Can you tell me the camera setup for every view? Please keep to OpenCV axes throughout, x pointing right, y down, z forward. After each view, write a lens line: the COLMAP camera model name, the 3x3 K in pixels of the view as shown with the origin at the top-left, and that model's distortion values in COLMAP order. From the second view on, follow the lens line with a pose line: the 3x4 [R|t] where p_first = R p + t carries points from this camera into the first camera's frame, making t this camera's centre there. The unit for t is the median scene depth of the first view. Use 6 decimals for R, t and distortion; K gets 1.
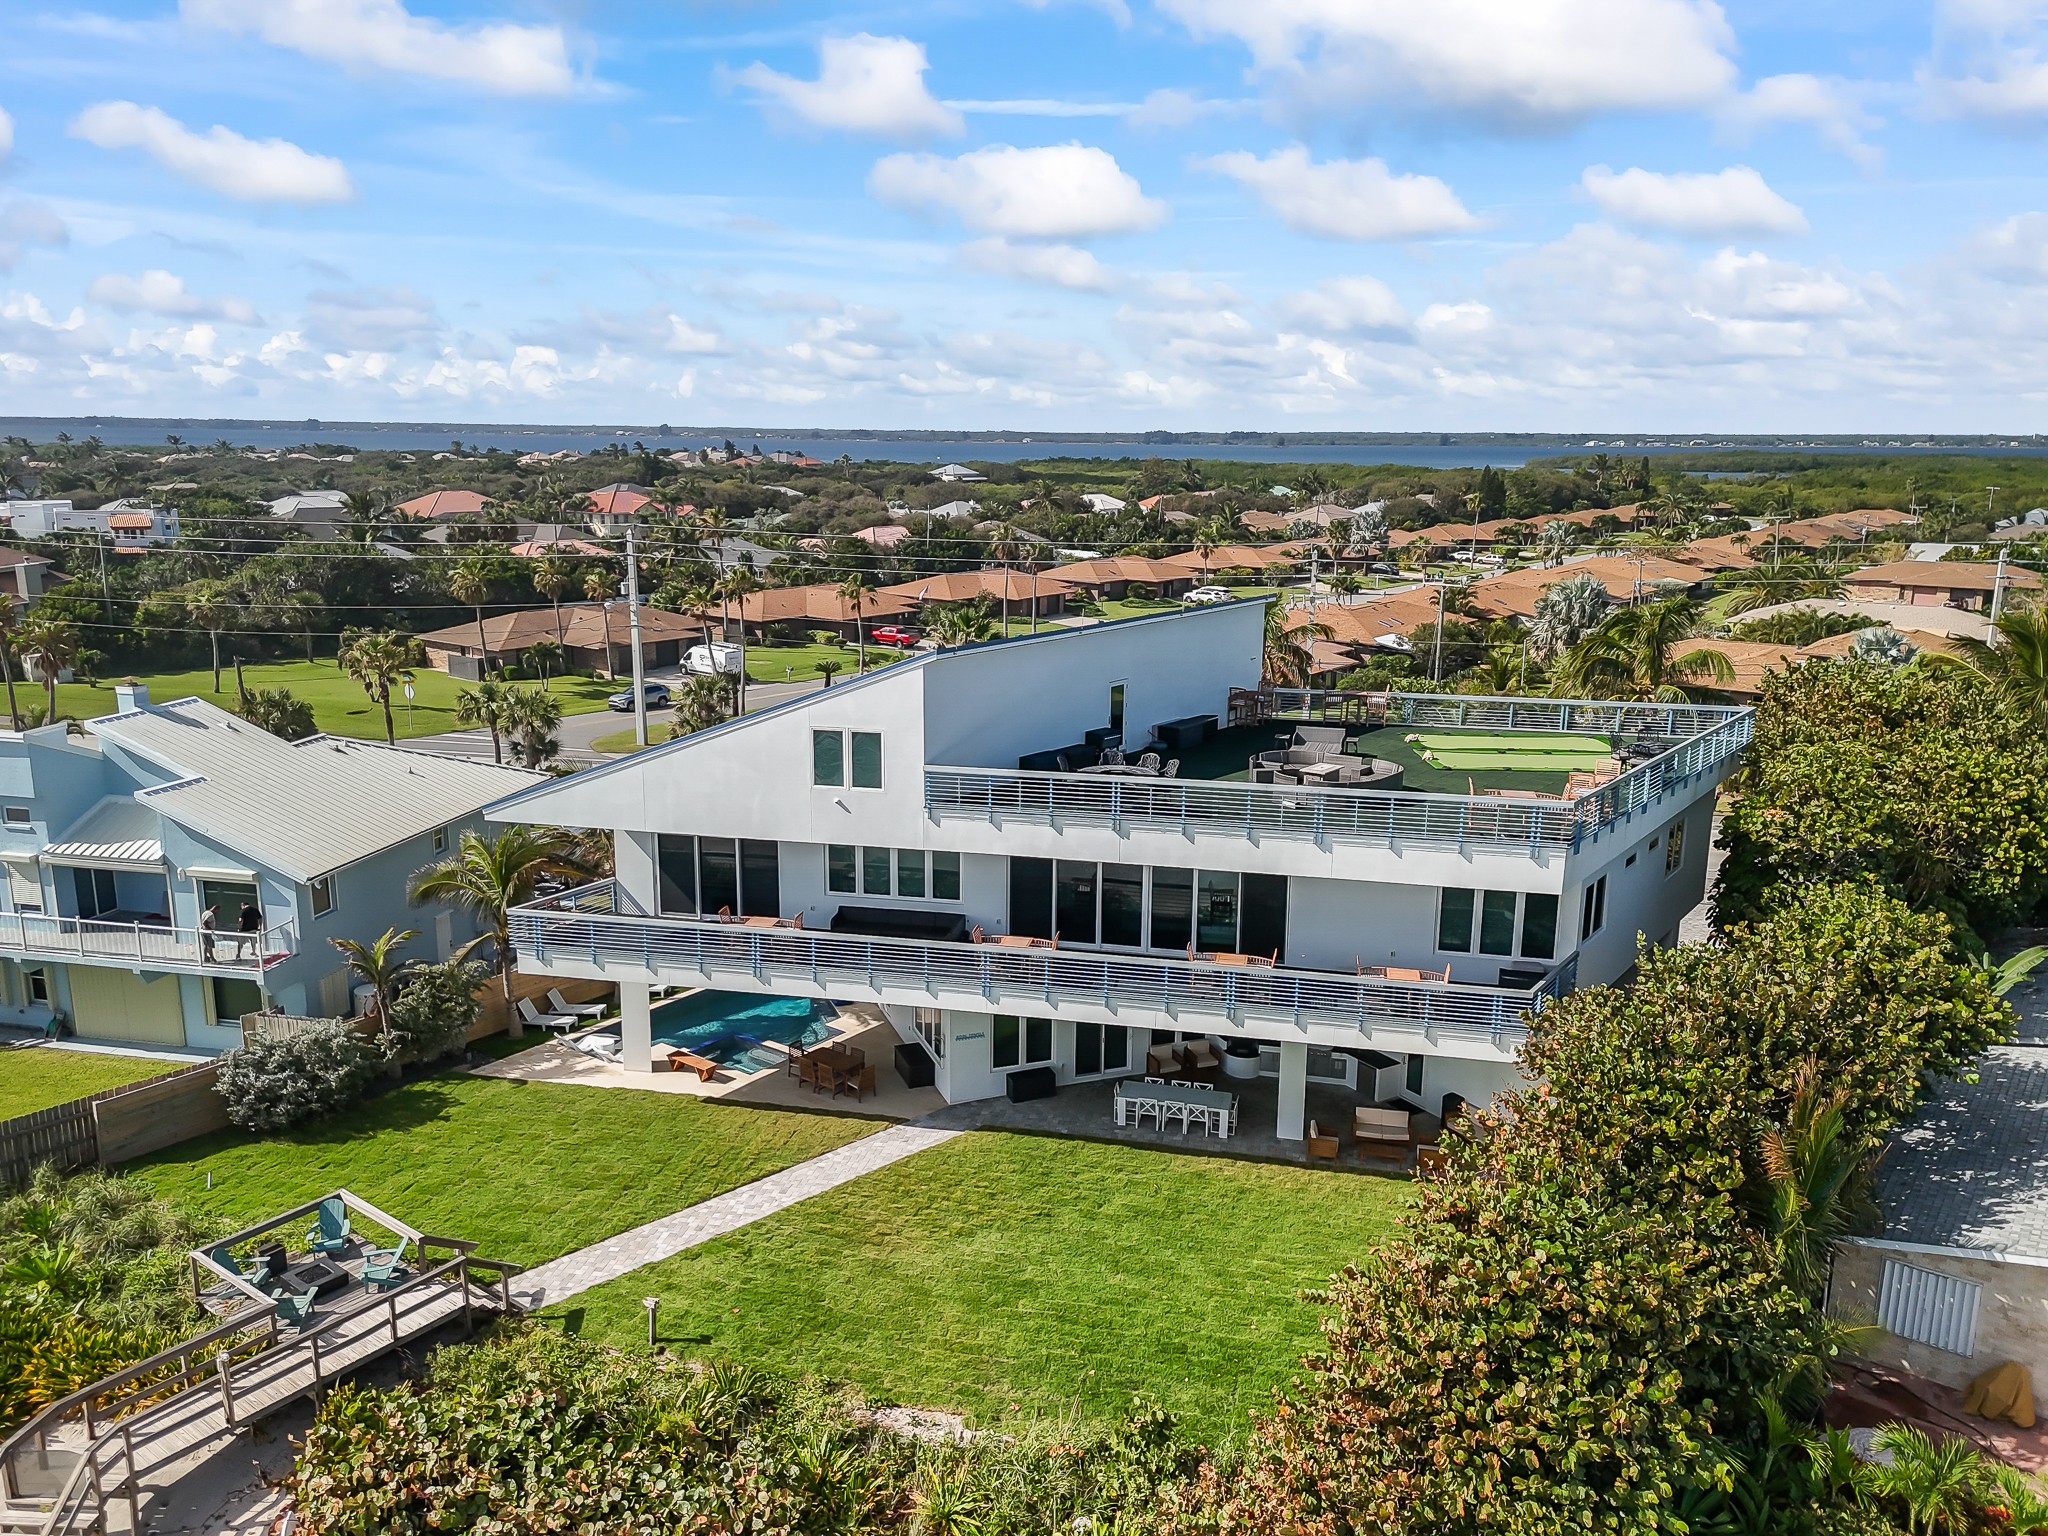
lens RADIAL K [[1506.2, 0, 1031.7], [0, 1506.2, 761.7], [0, 0, 1]] dist [0.039102, -0.022104]
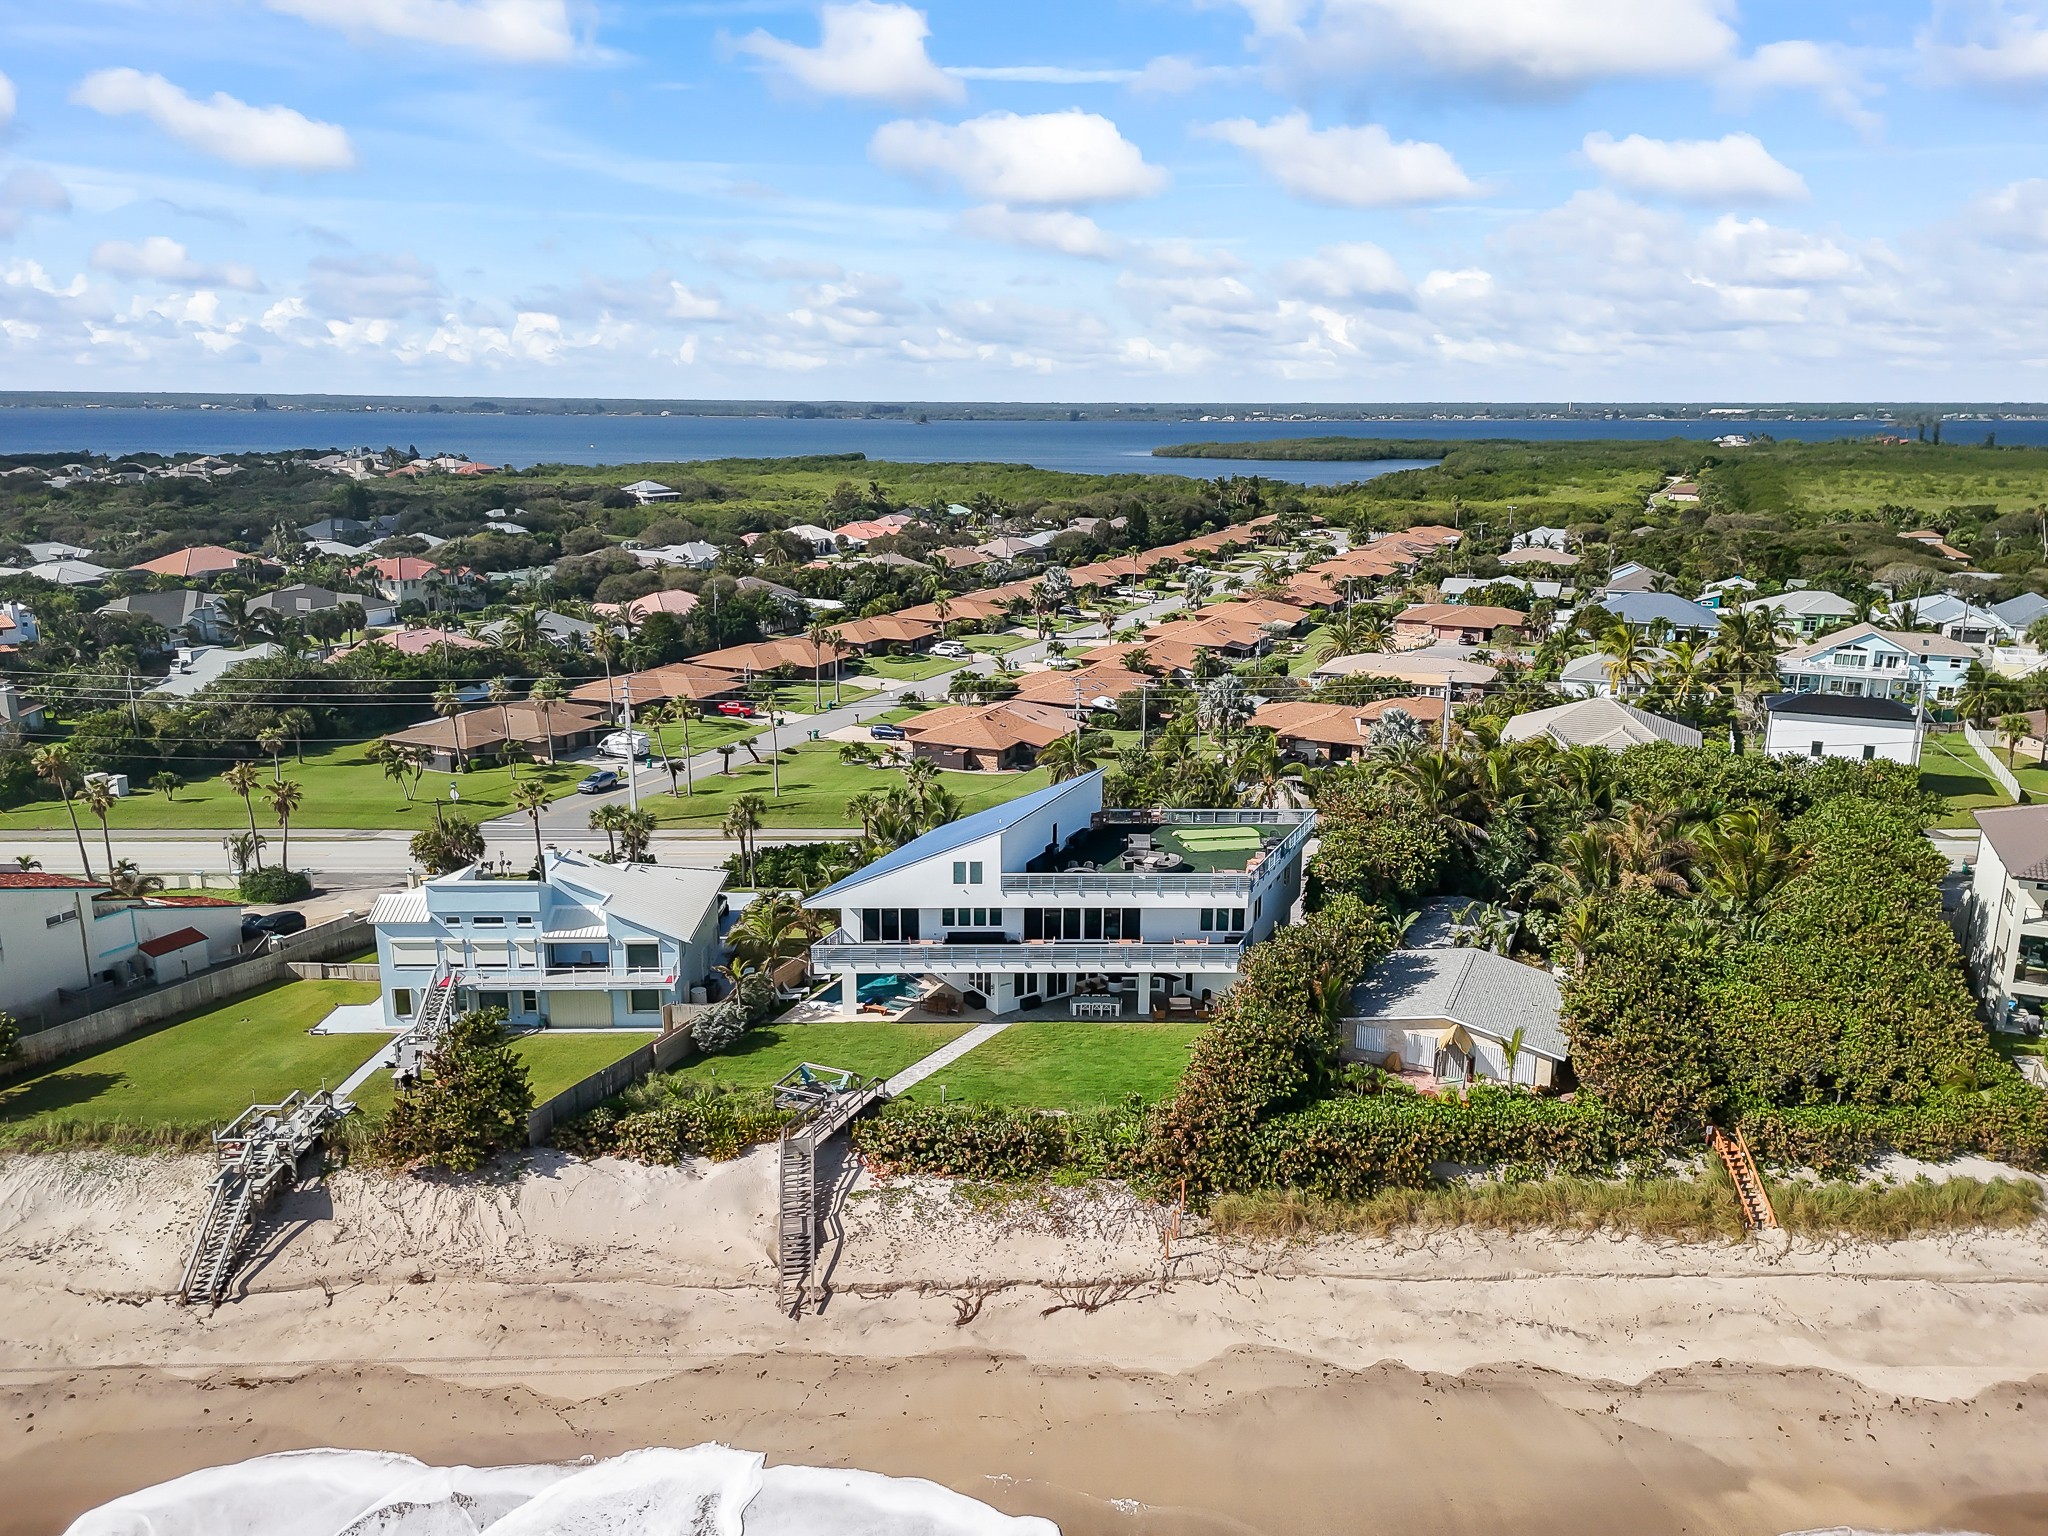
lens RADIAL K [[1506.2, 0, 1019.0], [0, 1506.2, 756.7], [0, 0, 1]] dist [0.039102, -0.022104]
pose [[0.974010, -0.059050, 0.218672, -0.508868], [0.054516, 0.998155, 0.026715, -0.226612], [-0.219846, -0.014100, 0.975433, -1.255042]]
